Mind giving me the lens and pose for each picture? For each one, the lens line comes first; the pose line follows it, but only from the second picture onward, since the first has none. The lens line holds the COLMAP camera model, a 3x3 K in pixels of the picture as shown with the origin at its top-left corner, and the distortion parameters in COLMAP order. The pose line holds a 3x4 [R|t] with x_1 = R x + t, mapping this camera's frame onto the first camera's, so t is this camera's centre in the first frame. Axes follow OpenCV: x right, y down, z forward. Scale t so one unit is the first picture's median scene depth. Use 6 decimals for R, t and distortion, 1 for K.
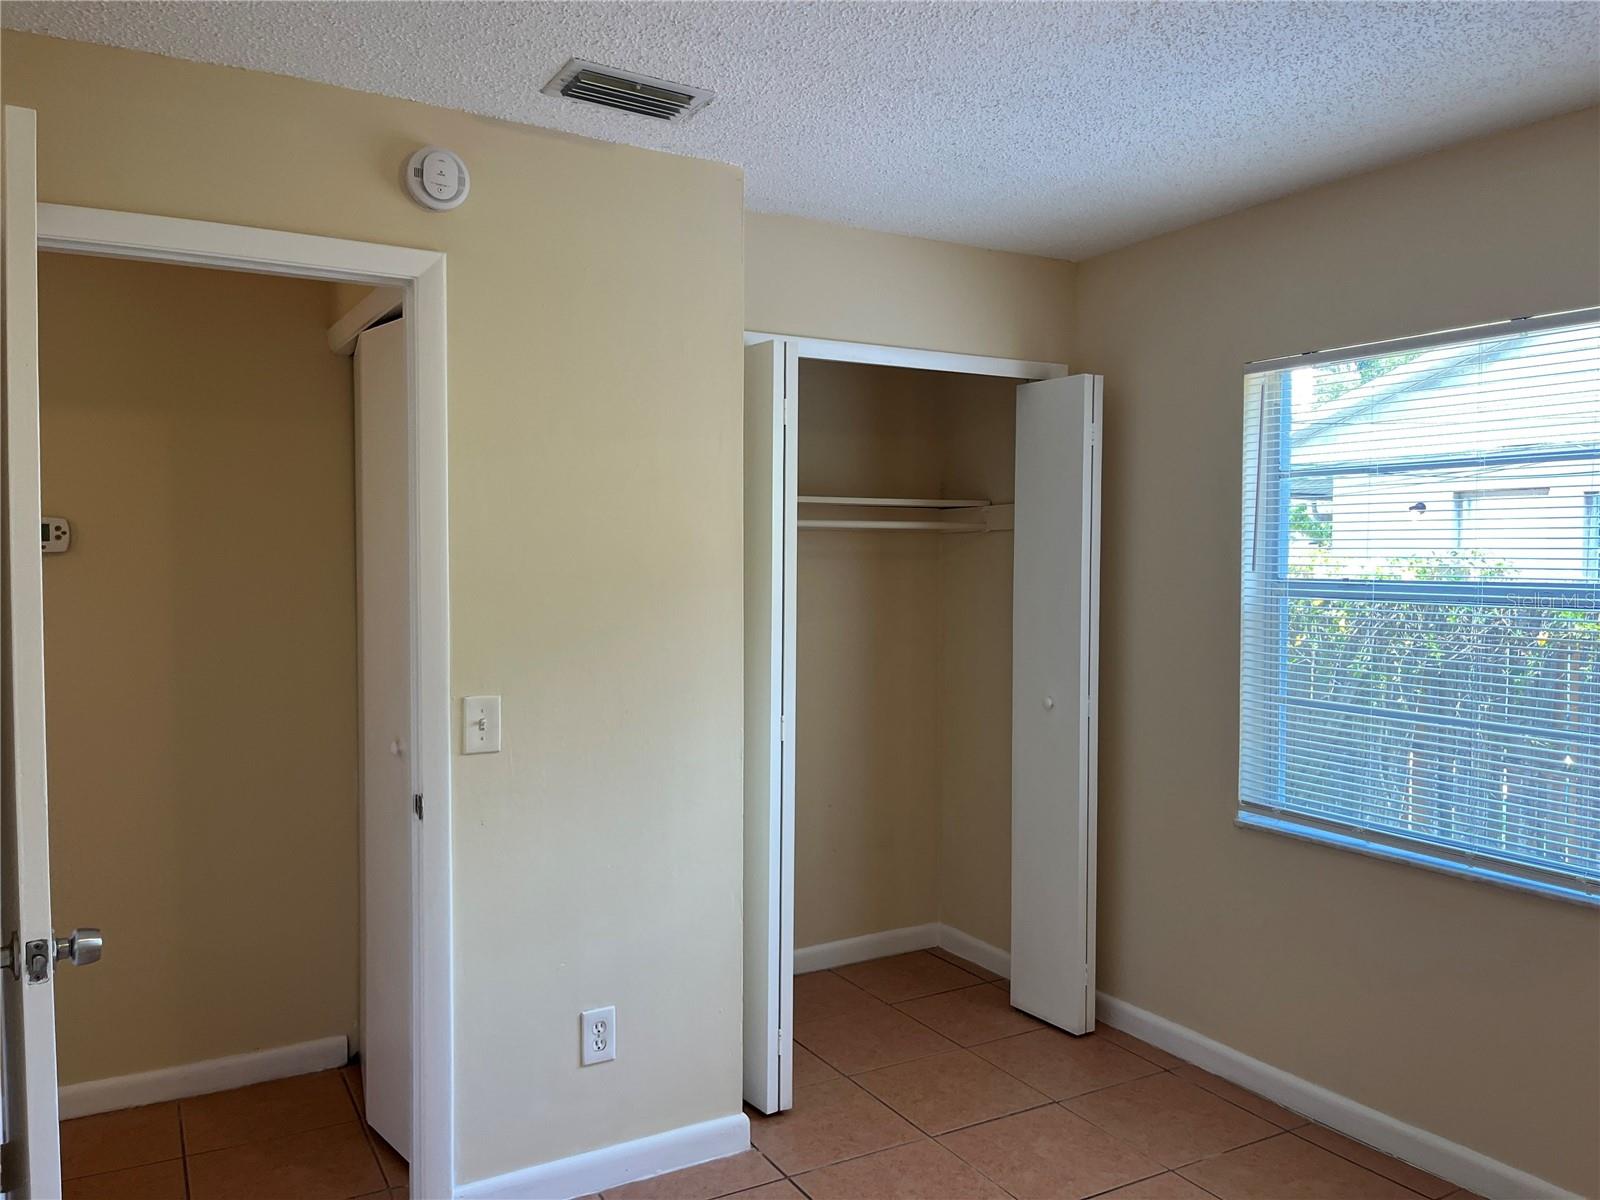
lens RADIAL K [[1209.4, 0, 796.0], [0, 1209.4, 602.0], [0, 0, 1]] dist [-0.001883, -0.000741]
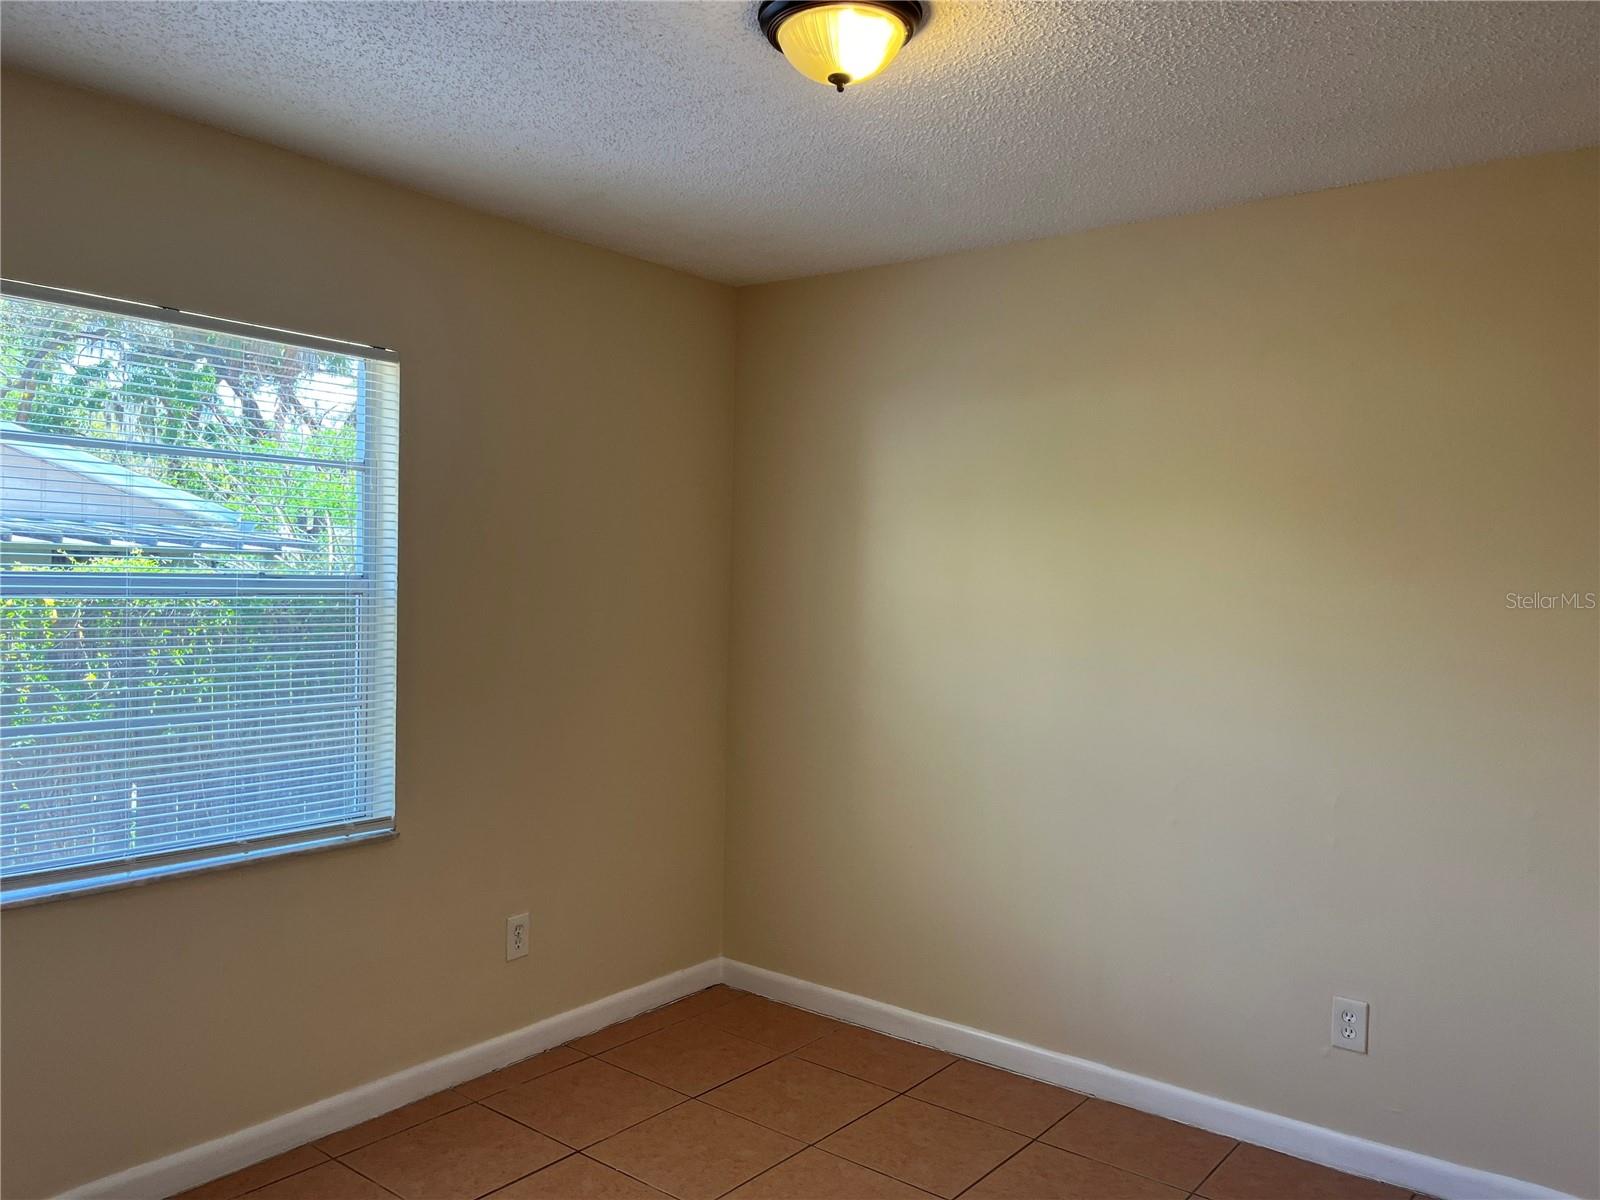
lens RADIAL K [[1209.4, 0, 796.0], [0, 1209.4, 602.0], [0, 0, 1]] dist [-0.001883, -0.000741]
pose [[-0.370426, -0.042240, 0.927901, -0.549192], [0.008279, 0.998776, 0.048772, -0.038367], [-0.928825, 0.025749, -0.369623, 0.931082]]
